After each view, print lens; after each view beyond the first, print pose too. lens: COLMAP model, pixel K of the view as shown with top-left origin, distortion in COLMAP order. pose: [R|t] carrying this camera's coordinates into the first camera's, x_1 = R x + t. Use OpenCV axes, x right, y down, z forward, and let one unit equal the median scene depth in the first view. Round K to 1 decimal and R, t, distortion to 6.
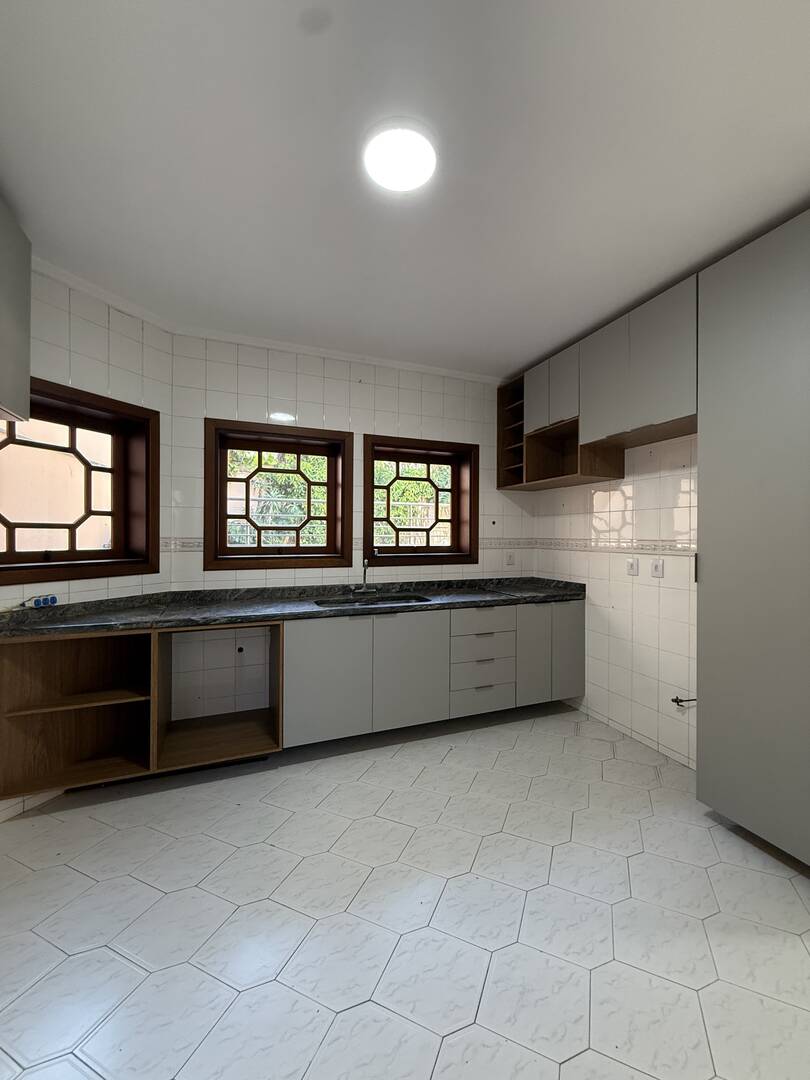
lens RADIAL K [[431.6, 0, 406.0], [0, 431.6, 532.8], [0, 0, 1]] dist [-0.000318, 0.000288]
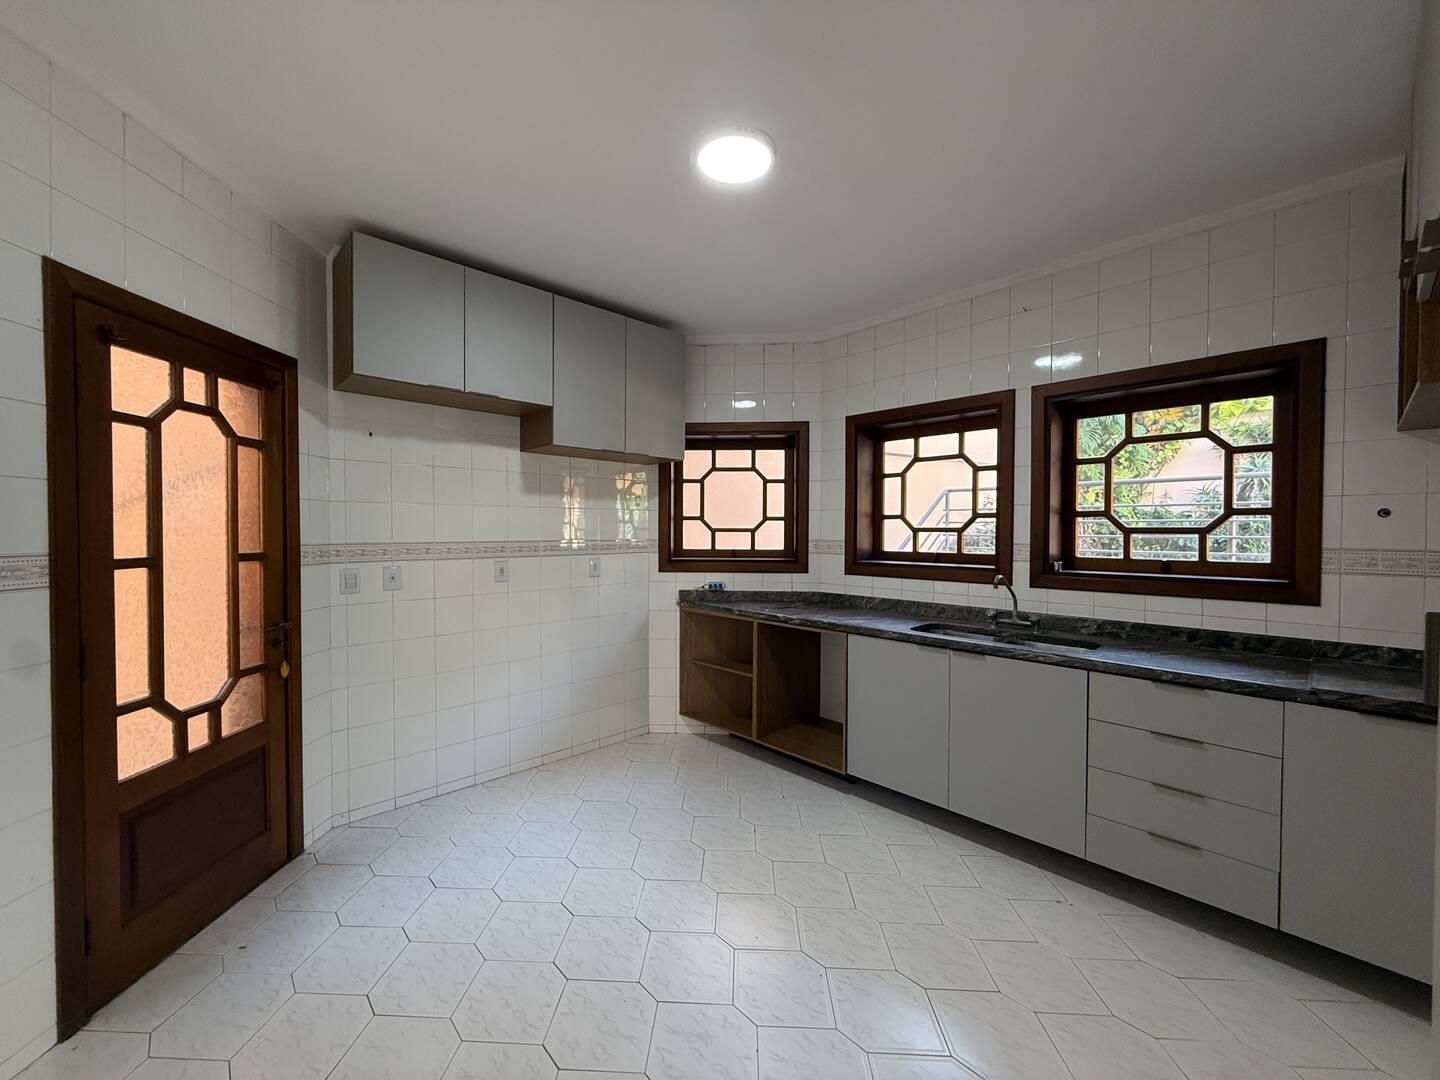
lens RADIAL K [[575.5, 0, 718.9], [0, 575.5, 543.7], [0, 0, 1]] dist [-0.000318, 0.000288]
pose [[0.363819, 0.013647, -0.931370, 0.652399], [-0.004339, 0.999907, 0.012957, 0.002731], [0.931459, -0.000673, 0.363844, 0.275347]]
